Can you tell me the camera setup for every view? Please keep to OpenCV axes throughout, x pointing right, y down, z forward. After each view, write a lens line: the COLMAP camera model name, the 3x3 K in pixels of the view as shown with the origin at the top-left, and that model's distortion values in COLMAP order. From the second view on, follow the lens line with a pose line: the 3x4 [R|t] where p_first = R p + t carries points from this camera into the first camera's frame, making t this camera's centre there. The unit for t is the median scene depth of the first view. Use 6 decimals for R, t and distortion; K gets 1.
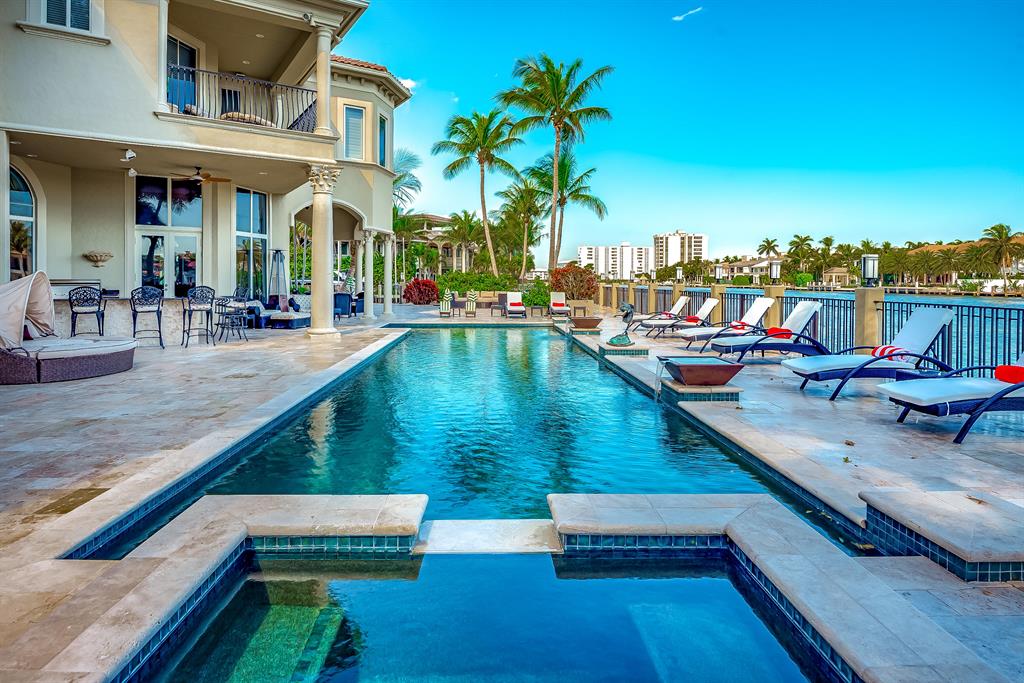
lens RADIAL K [[553.8, 0, 508.6], [0, 553.8, 284.6], [0, 0, 1]] dist [-0.020509, -0.001290]
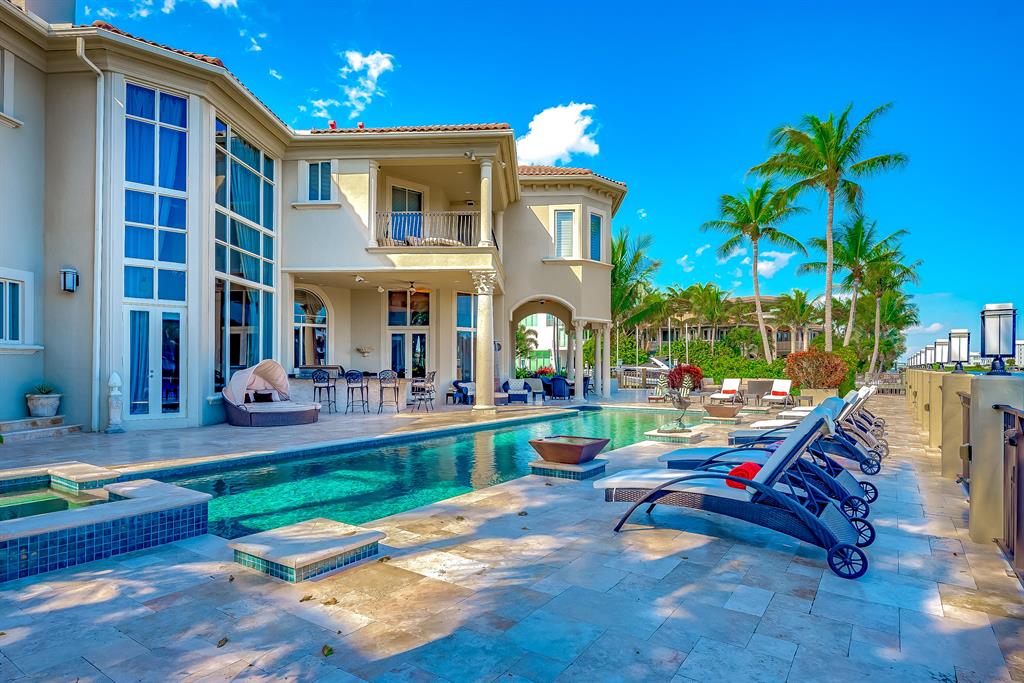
lens RADIAL K [[558.2, 0, 513.8], [0, 558.2, 366.0], [0, 0, 1]] dist [-0.034433, 0.000258]
pose [[0.808885, 0.002752, -0.587960, 0.396957], [-0.008142, 0.999946, -0.006522, -0.000546], [0.587910, 0.010063, 0.808864, 0.042758]]
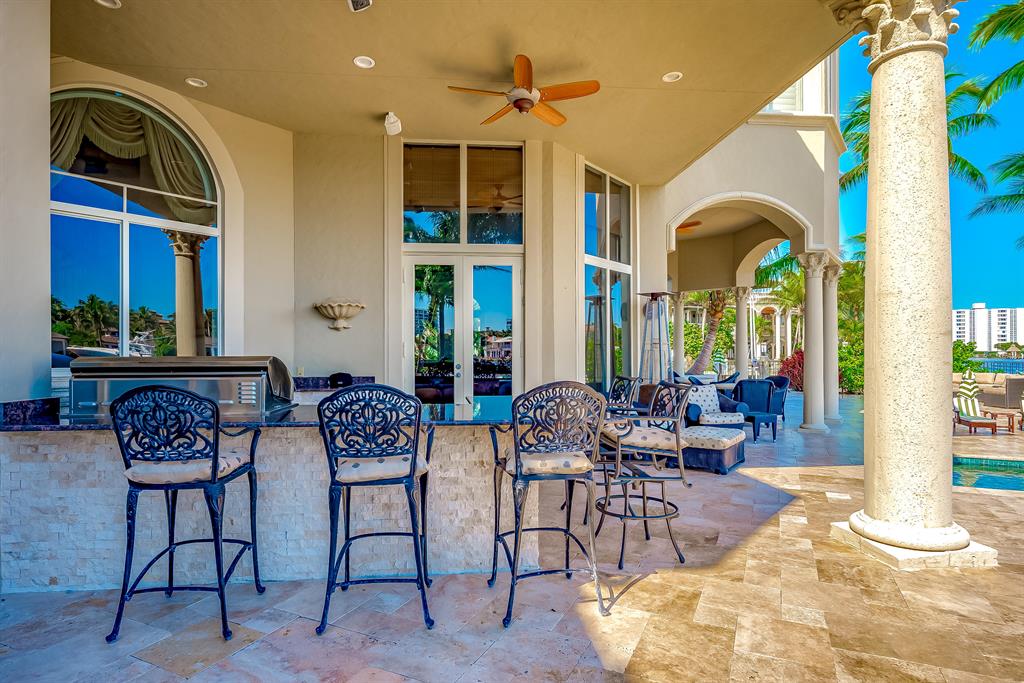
lens RADIAL K [[563.6, 0, 510.9], [0, 563.6, 352.0], [0, 0, 1]] dist [-0.000425, -0.000364]
pose [[0.883284, -0.005408, -0.468806, -0.349884], [-0.000040, 0.999933, -0.011611, -0.005969], [0.468837, 0.010274, 0.883225, 0.582303]]
